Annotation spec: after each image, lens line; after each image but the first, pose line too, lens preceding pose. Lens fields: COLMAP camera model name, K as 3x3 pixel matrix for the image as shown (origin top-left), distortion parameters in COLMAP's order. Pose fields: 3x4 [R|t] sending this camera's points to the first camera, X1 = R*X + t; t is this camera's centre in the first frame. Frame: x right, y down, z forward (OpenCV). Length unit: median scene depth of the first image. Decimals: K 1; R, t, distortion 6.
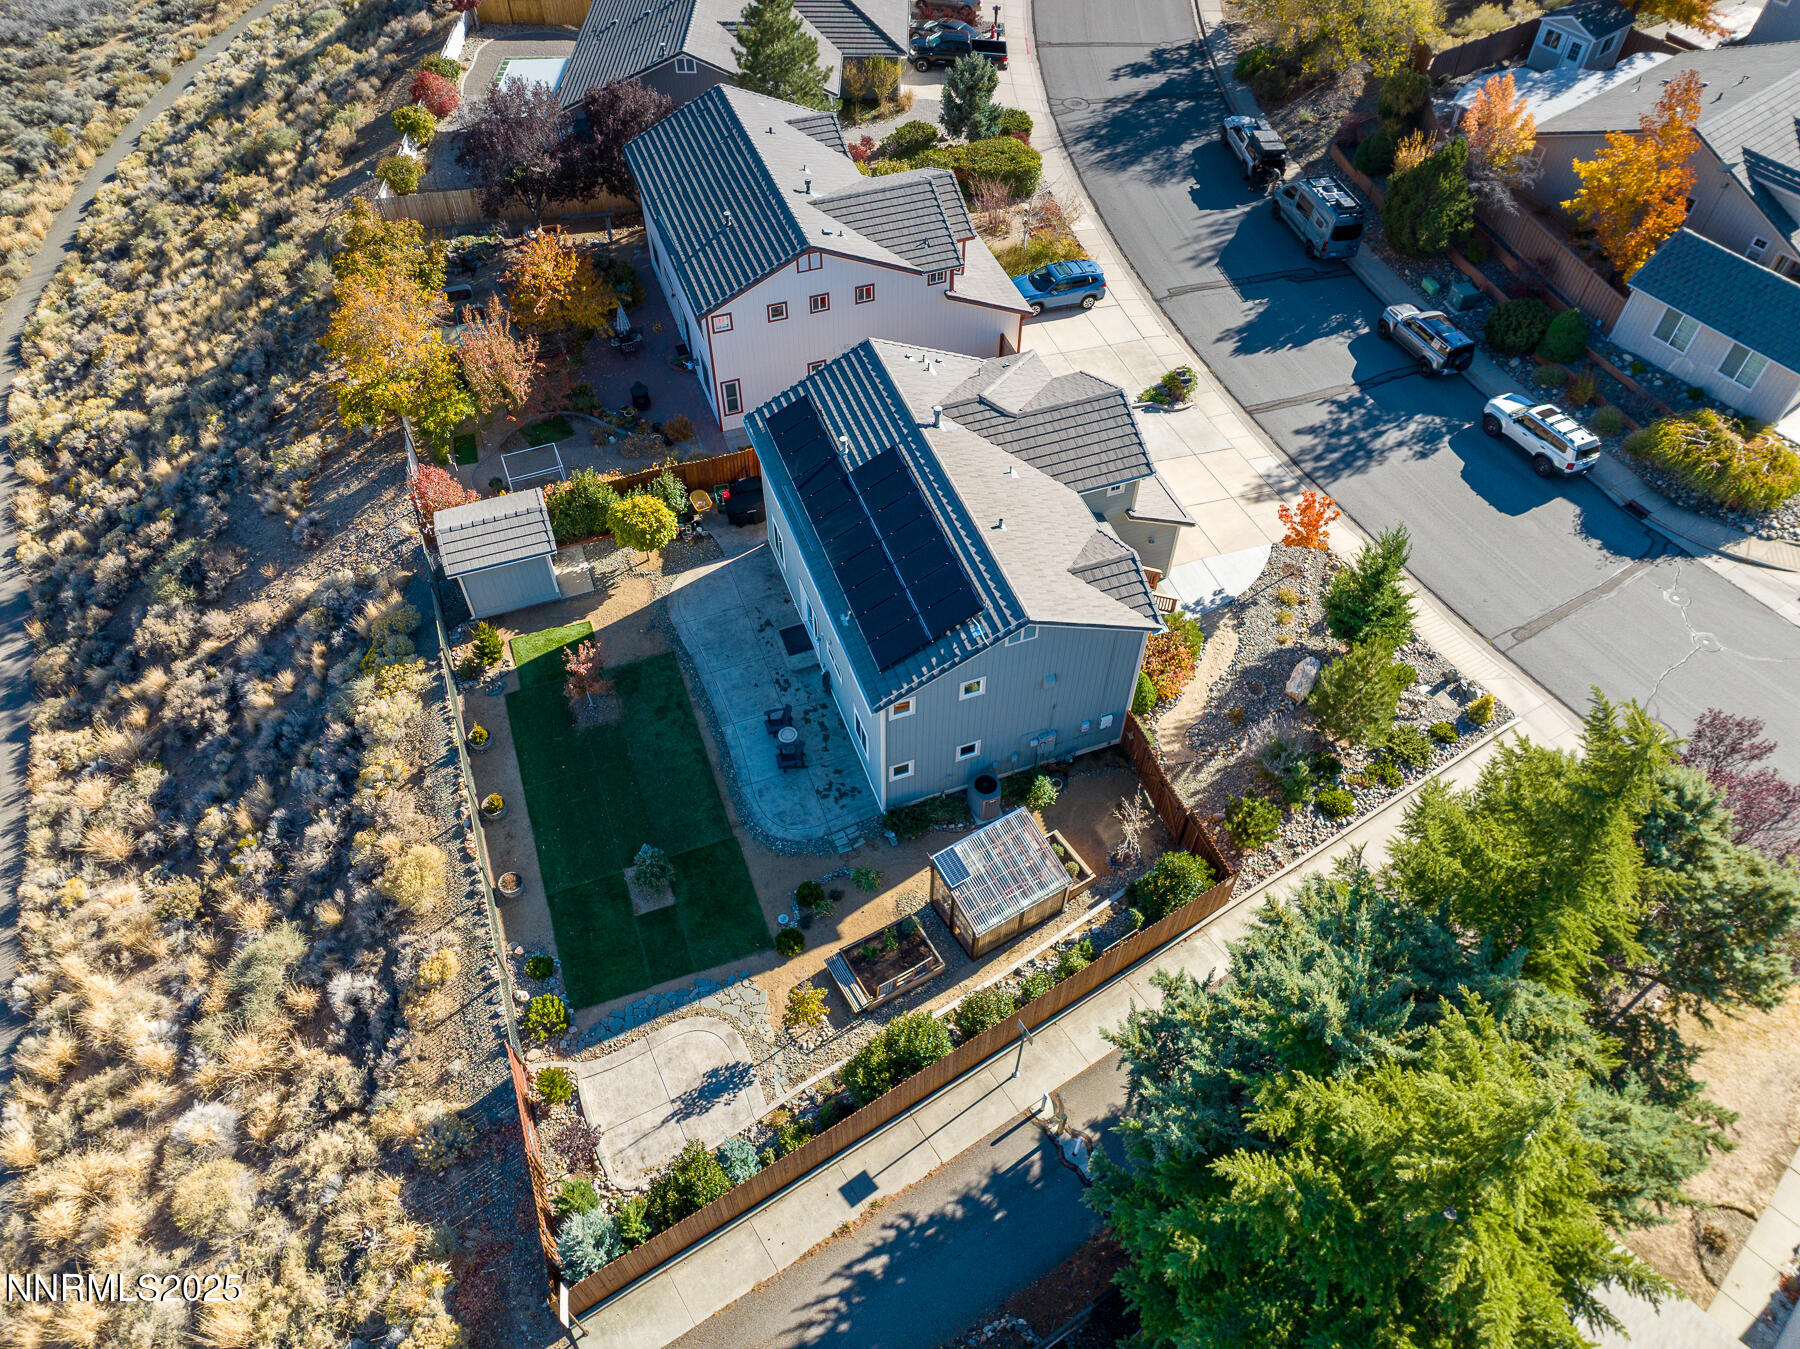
lens RADIAL K [[1270.5, 0, 912.4], [0, 1270.5, 670.7], [0, 0, 1]] dist [-0.041037, -0.003082]
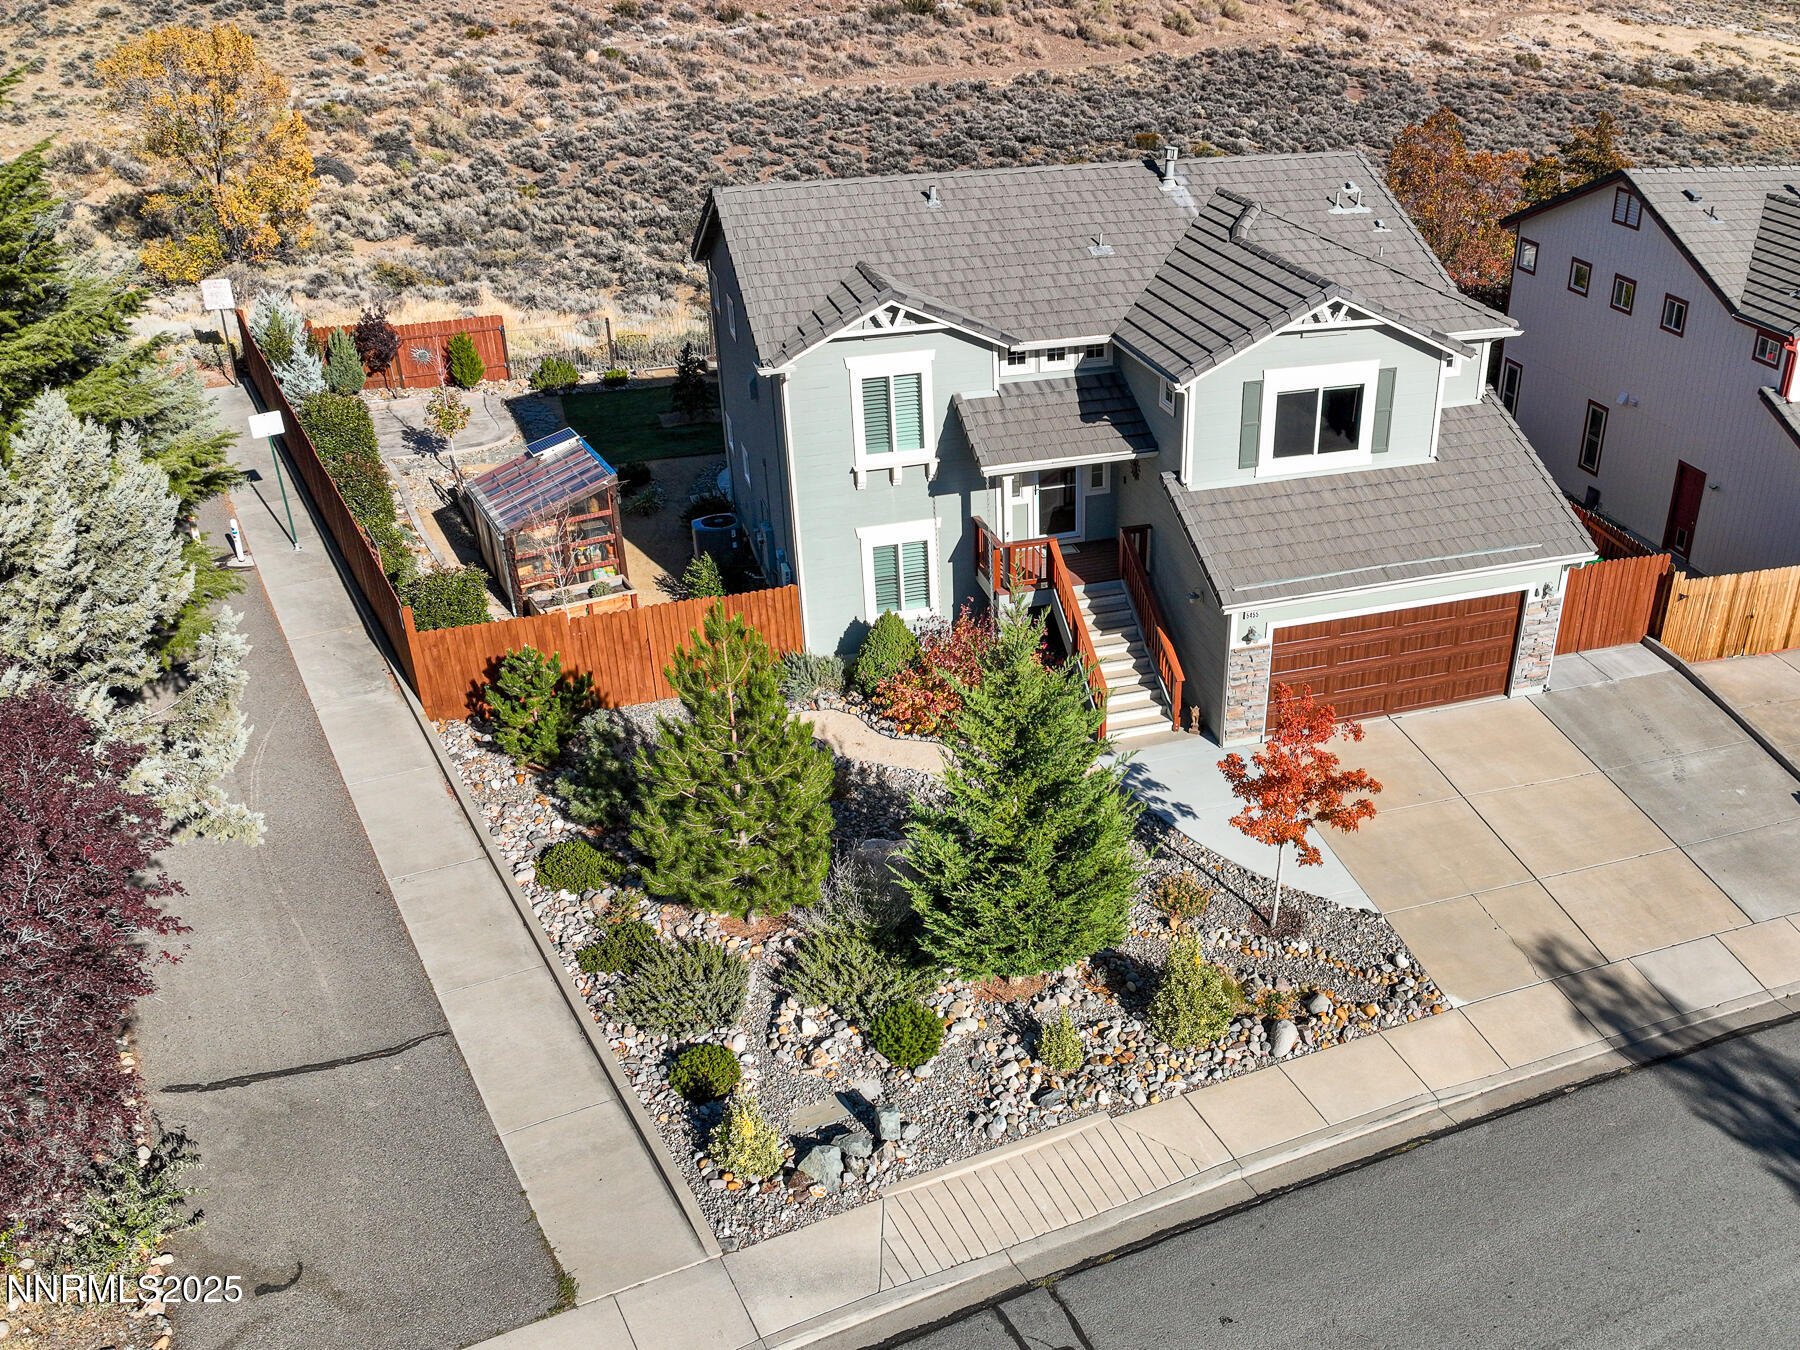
lens RADIAL K [[1562.2, 0, 1068.7], [0, 1562.2, 768.1], [0, 0, 1]] dist [-0.098436, -0.028656]
pose [[-0.013351, 0.506810, -0.861954, 0.743306], [-0.780195, 0.533877, 0.325992, -0.226038], [0.625393, 0.676845, 0.388283, 0.795226]]
